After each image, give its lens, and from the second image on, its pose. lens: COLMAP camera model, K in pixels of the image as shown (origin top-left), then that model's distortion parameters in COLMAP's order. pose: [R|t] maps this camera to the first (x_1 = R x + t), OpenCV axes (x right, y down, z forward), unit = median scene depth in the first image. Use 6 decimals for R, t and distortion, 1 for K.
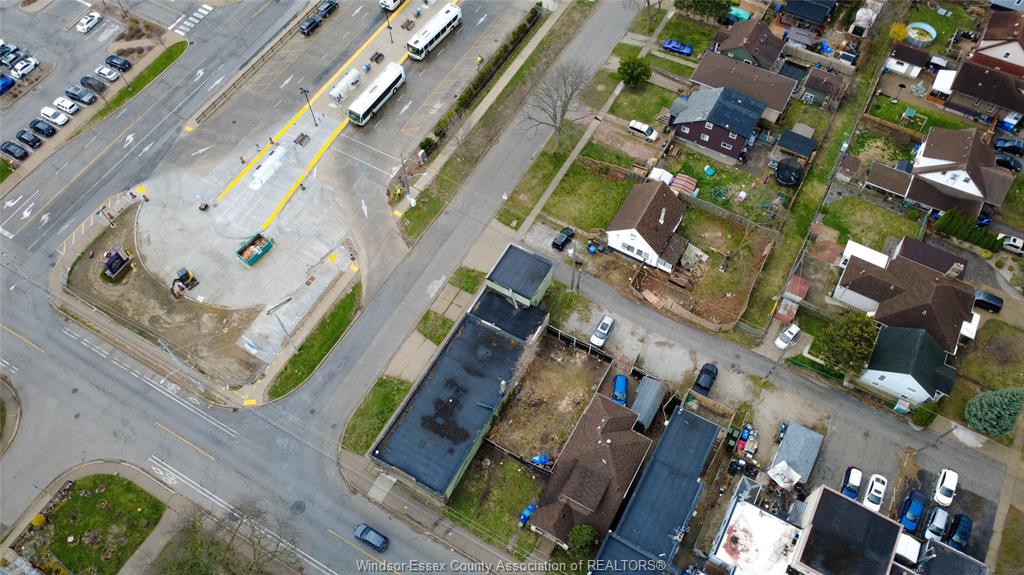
lens RADIAL K [[740.0, 0, 509.5], [0, 740.0, 290.2], [0, 0, 1]] dist [-0.004120, -0.002802]
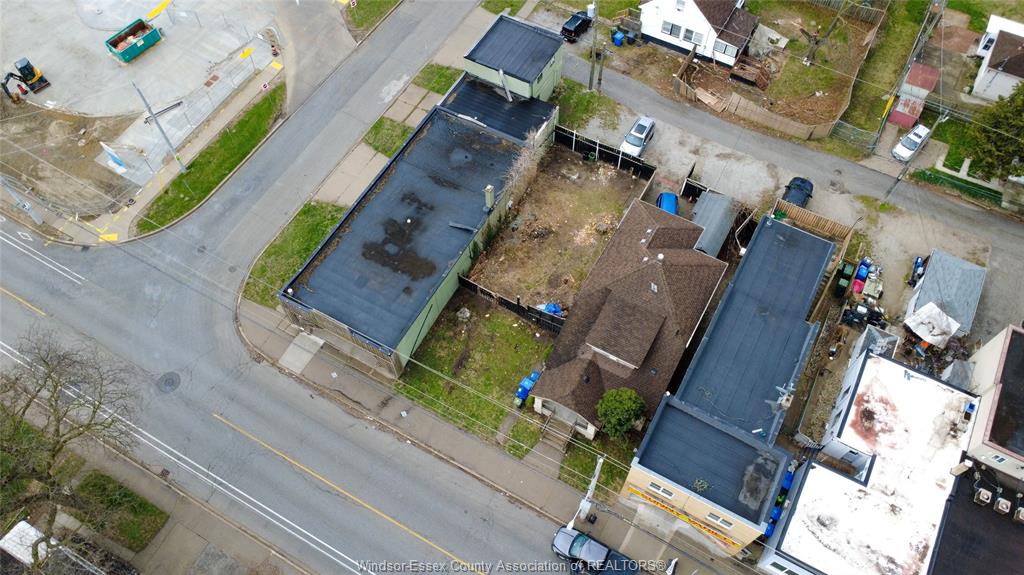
lens RADIAL K [[740.0, 0, 509.5], [0, 740.0, 290.2], [0, 0, 1]] dist [-0.004120, -0.002802]
pose [[0.999978, -0.005740, 0.003214, 0.005922], [0.005727, 0.999976, 0.003947, 0.194442], [-0.003237, -0.003929, 0.999987, 0.329836]]
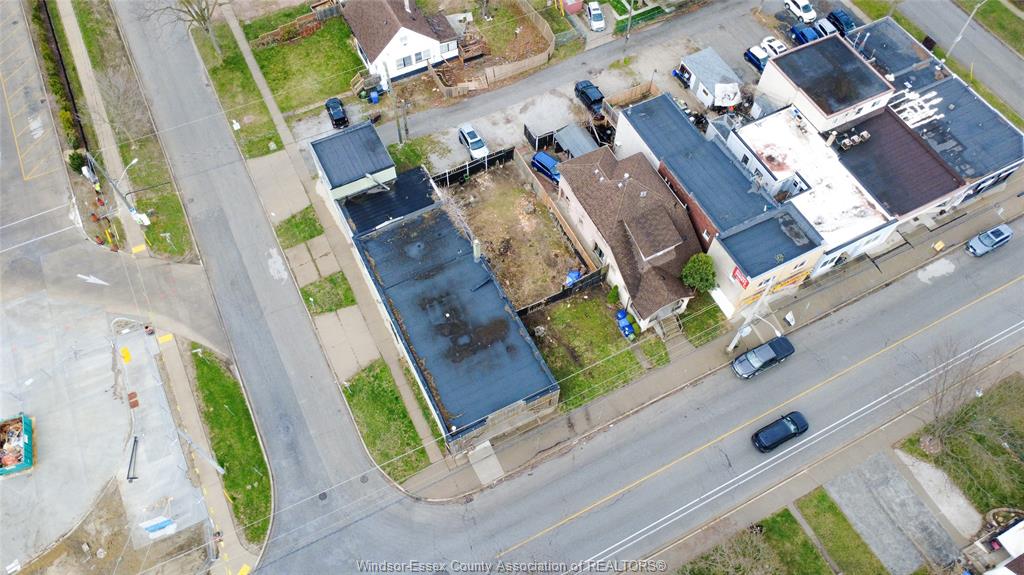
lens RADIAL K [[740.0, 0, 509.5], [0, 740.0, 290.2], [0, 0, 1]] dist [-0.004120, -0.002802]
pose [[0.549506, -0.717794, 0.427570, -0.315788], [0.714278, 0.669084, 0.205263, 0.026082], [-0.433417, 0.192611, 0.880370, 0.313353]]
